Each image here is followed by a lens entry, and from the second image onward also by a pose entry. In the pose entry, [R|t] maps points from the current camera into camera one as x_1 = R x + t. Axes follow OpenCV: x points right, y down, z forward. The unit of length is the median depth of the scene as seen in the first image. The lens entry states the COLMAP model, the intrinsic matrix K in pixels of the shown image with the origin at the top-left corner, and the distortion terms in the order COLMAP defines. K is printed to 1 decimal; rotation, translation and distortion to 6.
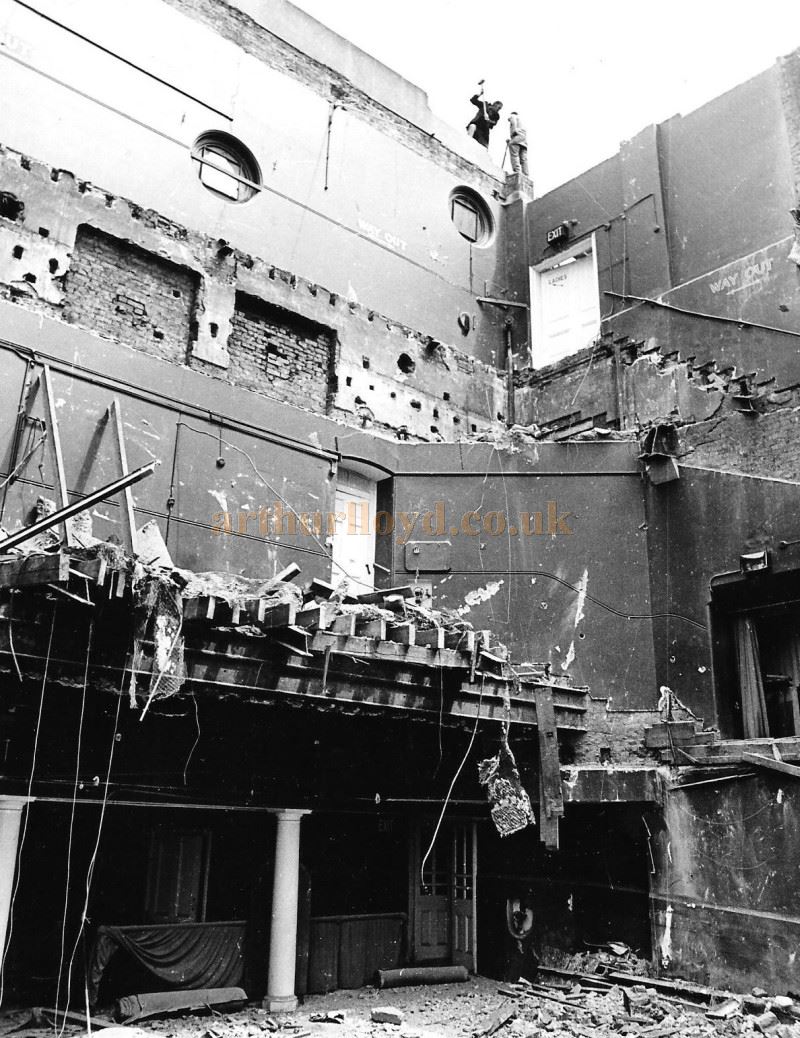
lens RADIAL K [[950.9, 0, 399.7], [0, 950.9, 494.1], [0, 0, 1]] dist [-0.110465, 0.120469]
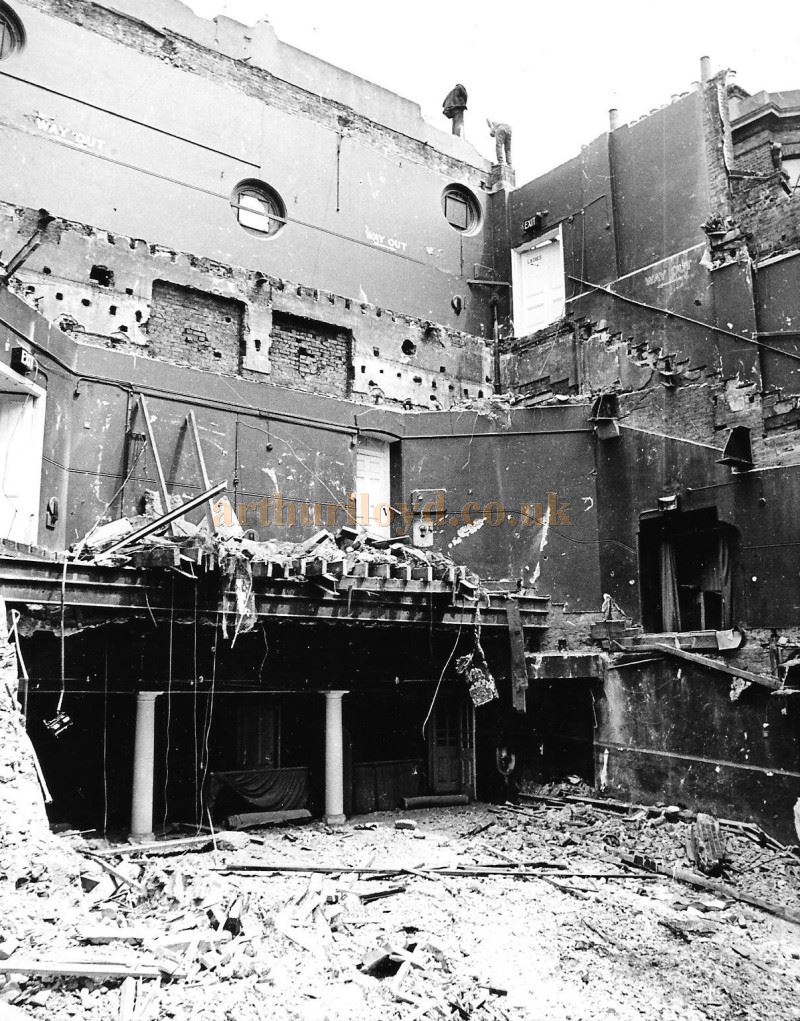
lens RADIAL K [[943.0, 0, 400.0], [0, 943.0, 510.5], [0, 0, 1]] dist [-0.087246, 0.013020]
pose [[0.997504, -0.037839, -0.059616, 0.070897], [0.046740, 0.986684, 0.155789, -0.135838], [0.052927, -0.158187, 0.985990, -0.320310]]
